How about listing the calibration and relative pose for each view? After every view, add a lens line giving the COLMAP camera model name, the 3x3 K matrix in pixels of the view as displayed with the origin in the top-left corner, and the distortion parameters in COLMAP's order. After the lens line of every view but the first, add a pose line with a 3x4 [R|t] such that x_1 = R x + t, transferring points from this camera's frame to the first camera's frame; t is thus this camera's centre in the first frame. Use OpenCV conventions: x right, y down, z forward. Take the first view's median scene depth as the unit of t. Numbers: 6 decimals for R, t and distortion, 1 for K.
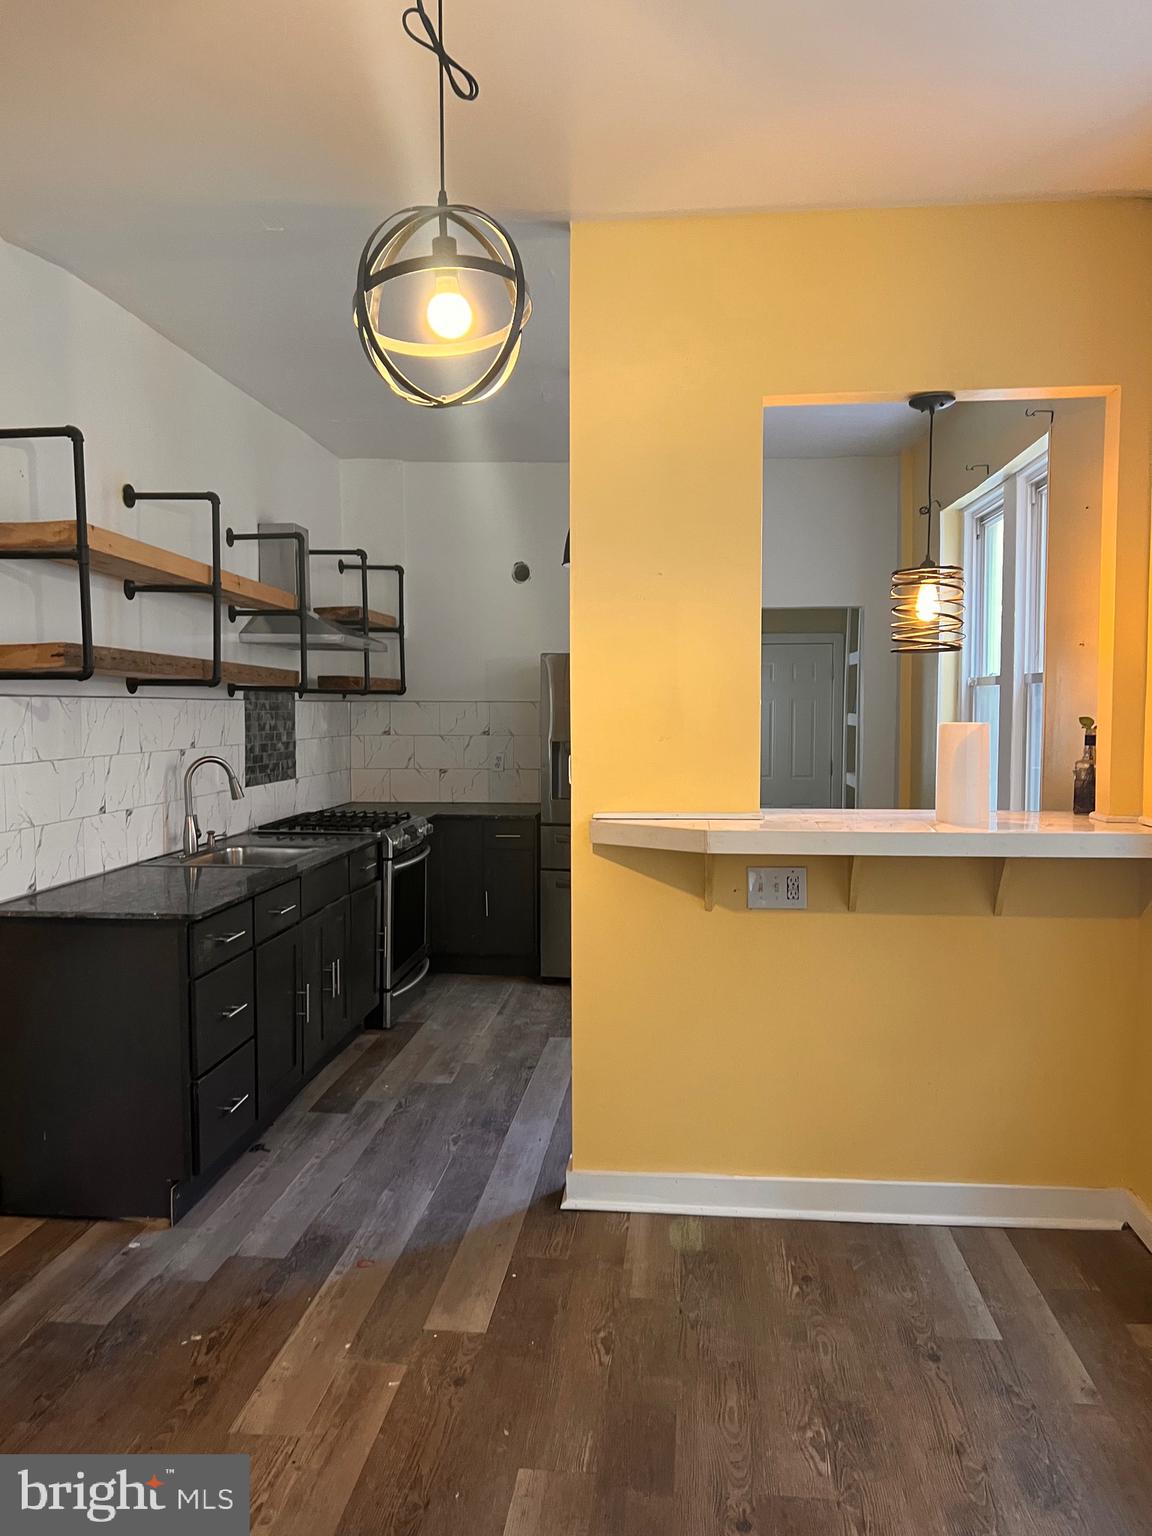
lens RADIAL K [[1162.3, 0, 577.0], [0, 1162.3, 782.9], [0, 0, 1]] dist [0.045068, -0.054259]
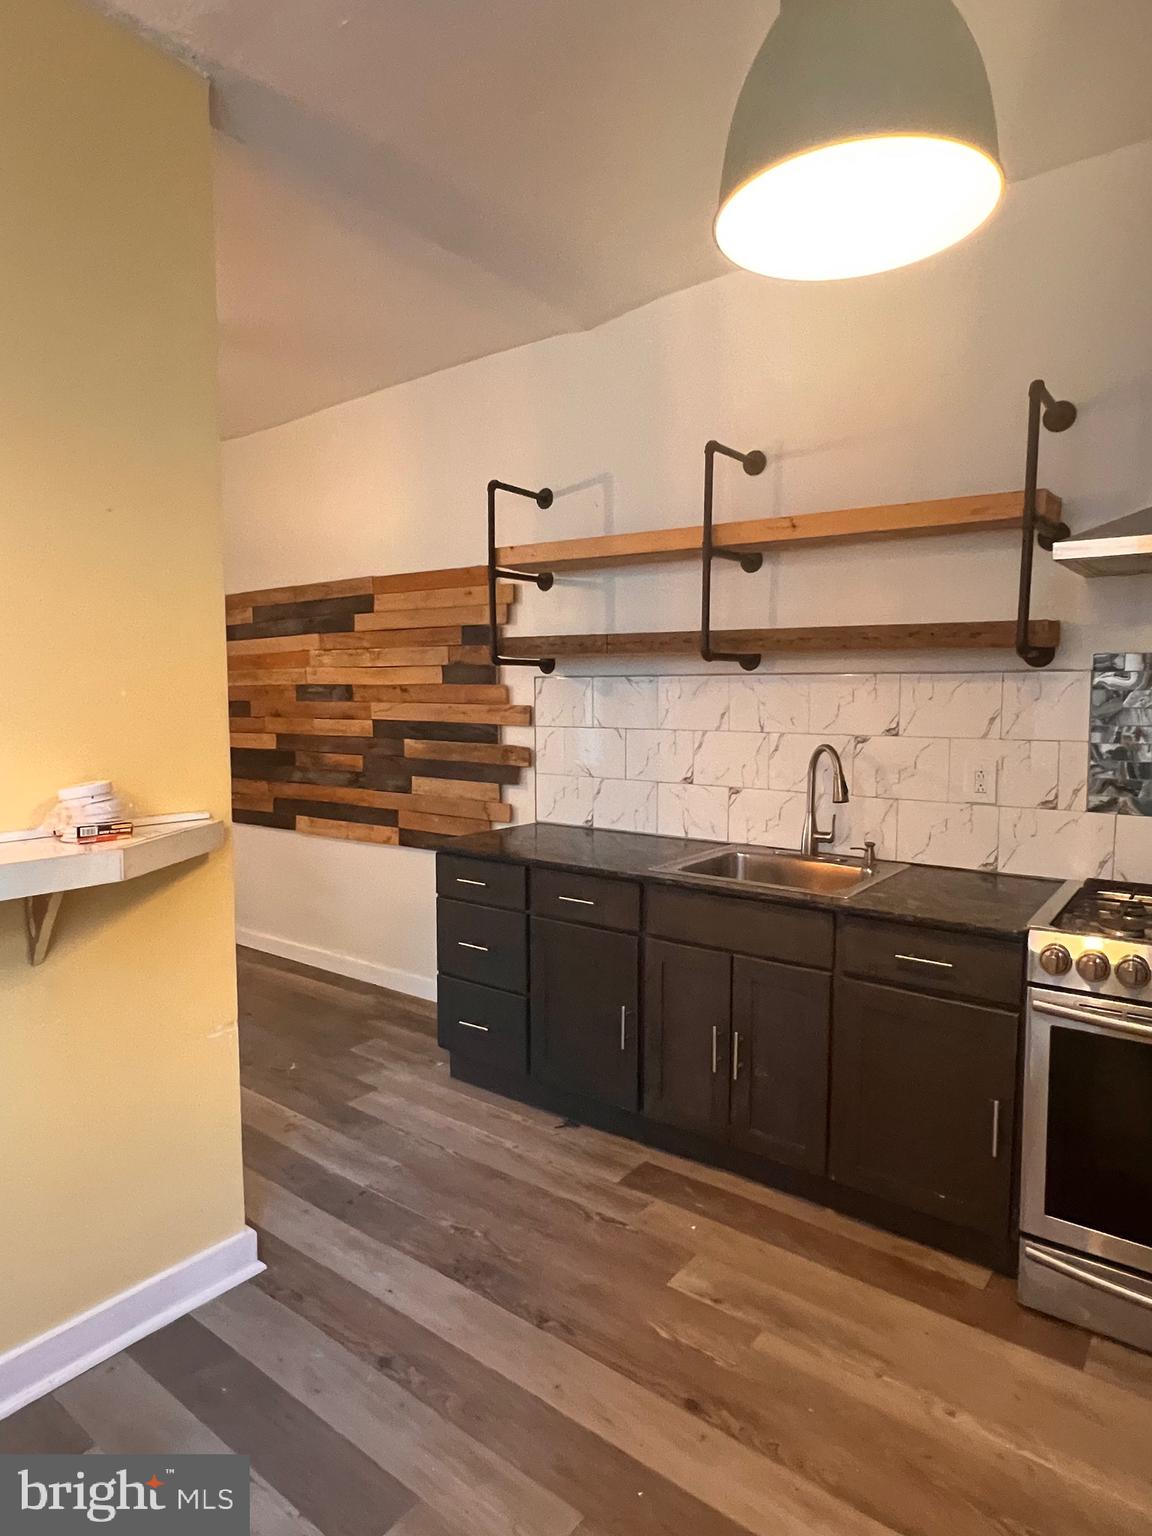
lens RADIAL K [[899.3, 0, 571.7], [0, 899.3, 762.2], [0, 0, 1]] dist [-0.005911, 0.000969]
pose [[-0.533059, 0.067195, -0.843405, 0.413734], [-0.054290, 0.992071, 0.113352, -0.096719], [0.844334, 0.106211, -0.525184, 1.599917]]
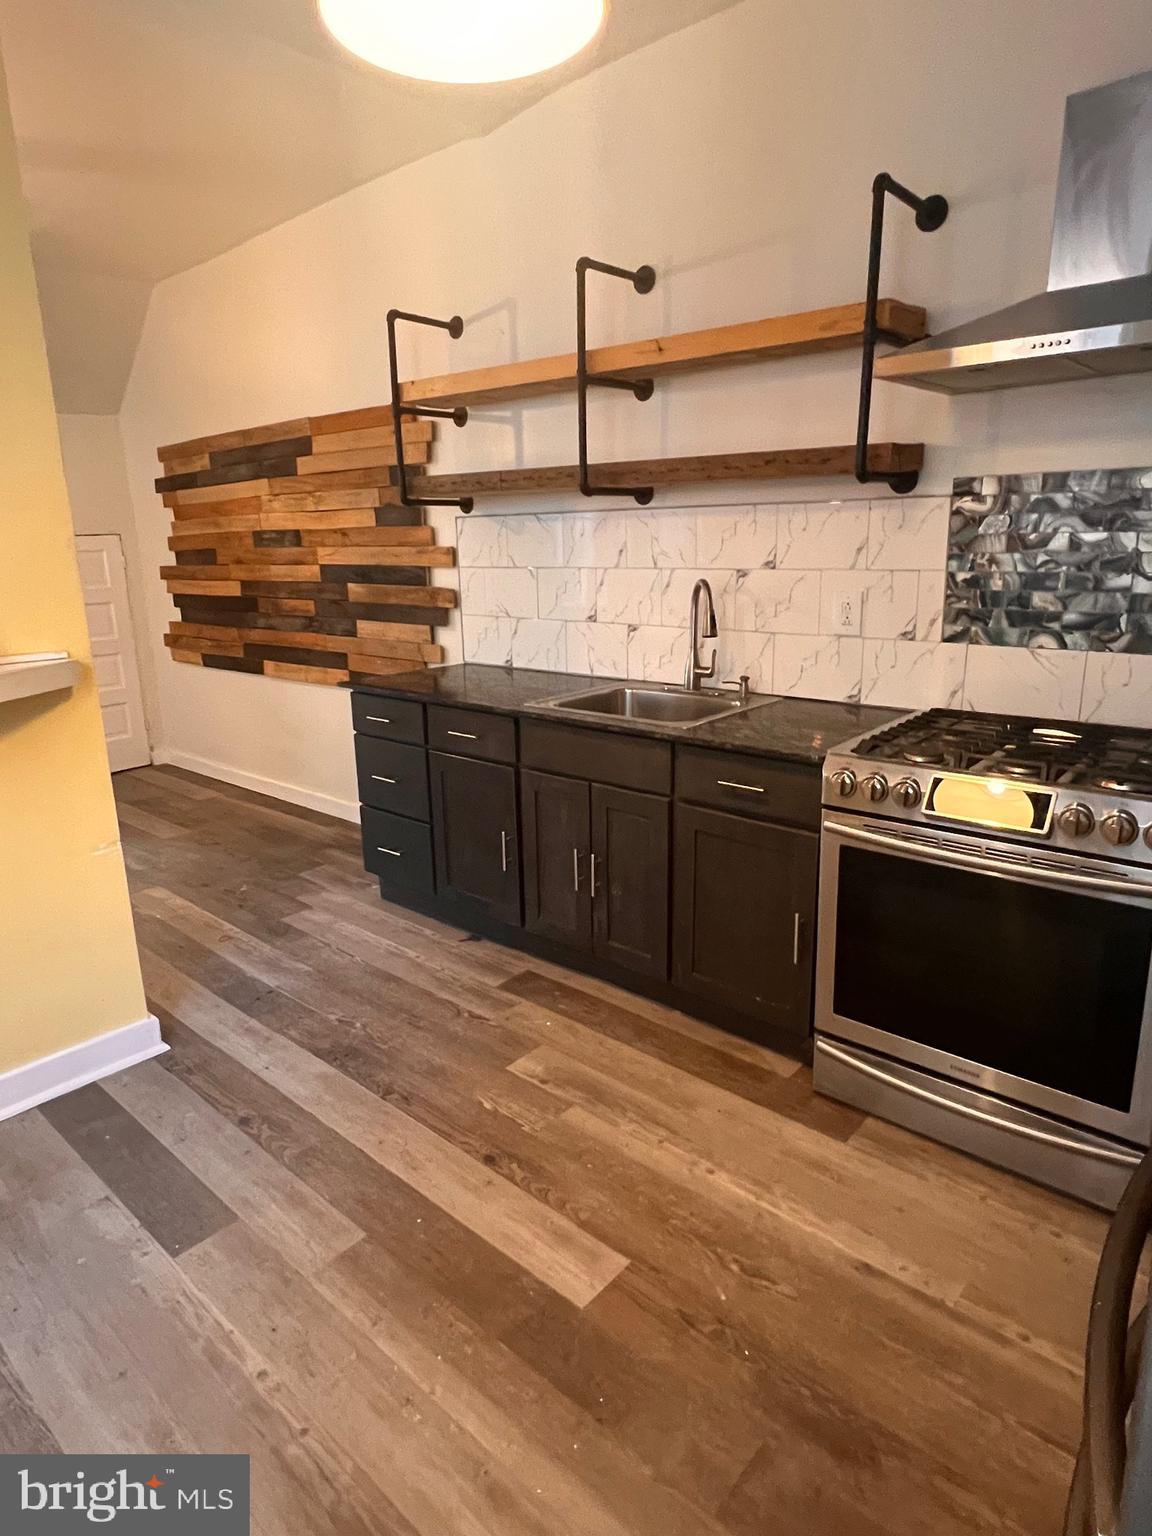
lens RADIAL K [[899.3, 0, 573.4], [0, 899.3, 762.6], [0, 0, 1]] dist [-0.005911, 0.000969]
pose [[-0.589746, 0.210791, -0.779594, 0.341765], [-0.030403, 0.958856, 0.282260, -0.100085], [0.807016, 0.190164, -0.559073, 1.765140]]
